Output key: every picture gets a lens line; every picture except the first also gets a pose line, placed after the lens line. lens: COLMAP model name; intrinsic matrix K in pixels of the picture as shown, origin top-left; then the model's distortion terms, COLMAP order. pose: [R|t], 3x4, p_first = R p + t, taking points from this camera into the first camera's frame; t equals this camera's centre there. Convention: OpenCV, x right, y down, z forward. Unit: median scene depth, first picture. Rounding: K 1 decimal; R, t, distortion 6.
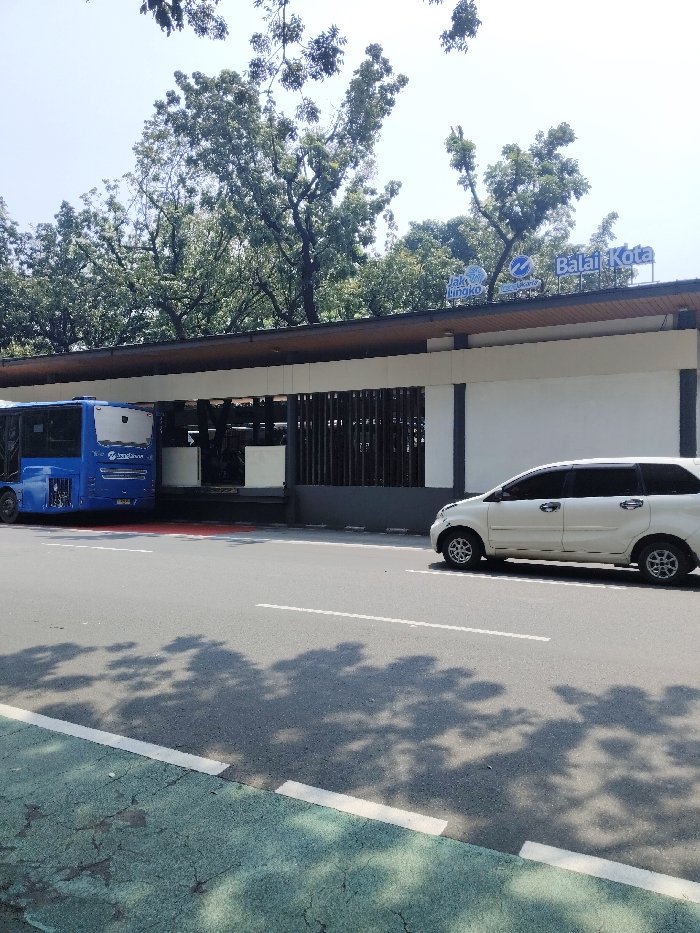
lens RADIAL K [[749.0, 0, 350.7], [0, 749.0, 463.4], [0, 0, 1]] dist [0.067226, -0.080163]
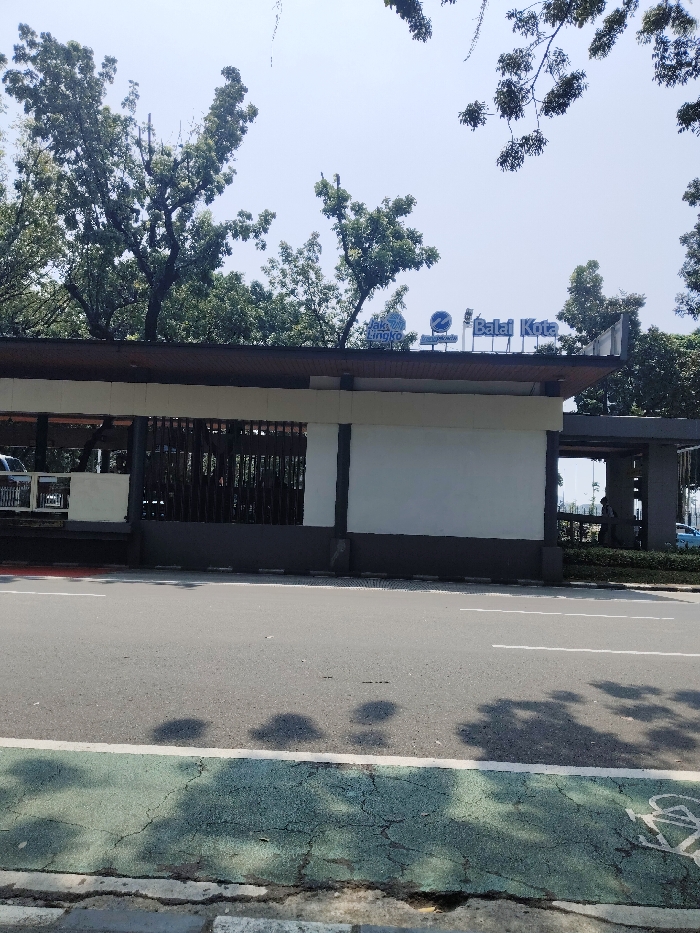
lens RADIAL K [[749.0, 0, 344.5], [0, 749.0, 461.1], [0, 0, 1]] dist [0.067226, -0.080163]
pose [[0.875067, 0.067880, 0.479218, -0.368531], [-0.039566, 0.996835, -0.068950, 0.014645], [-0.482382, 0.041375, 0.874984, 0.136454]]
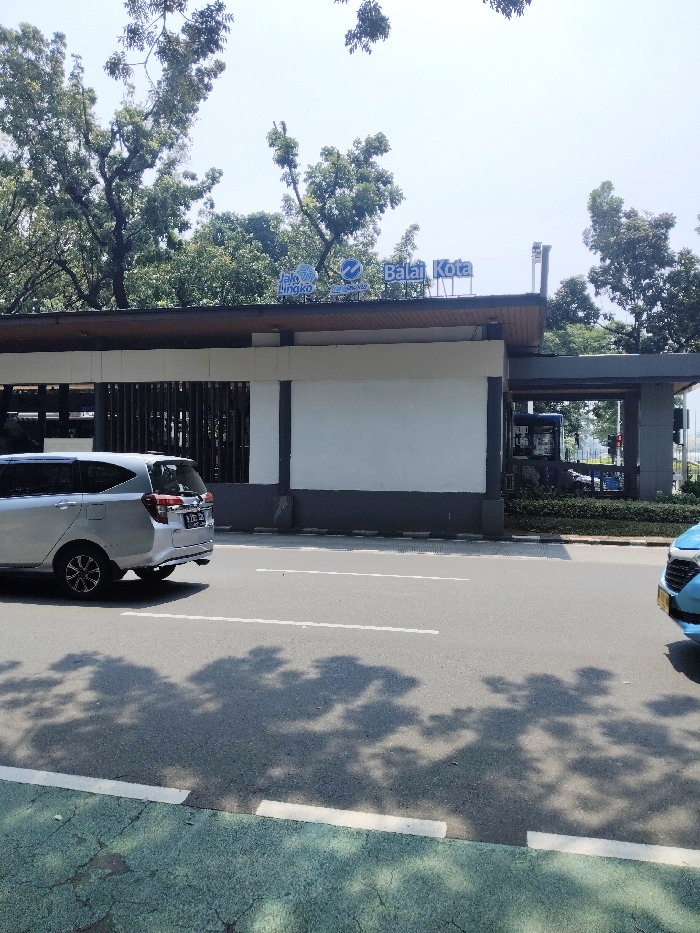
lens RADIAL K [[749.0, 0, 347.8], [0, 749.0, 463.2], [0, 0, 1]] dist [0.067226, -0.080163]
pose [[0.958303, 0.008753, 0.285620, -0.066135], [-0.010718, 0.999928, 0.005318, -0.001956], [-0.285553, -0.008157, 0.958328, 0.017319]]
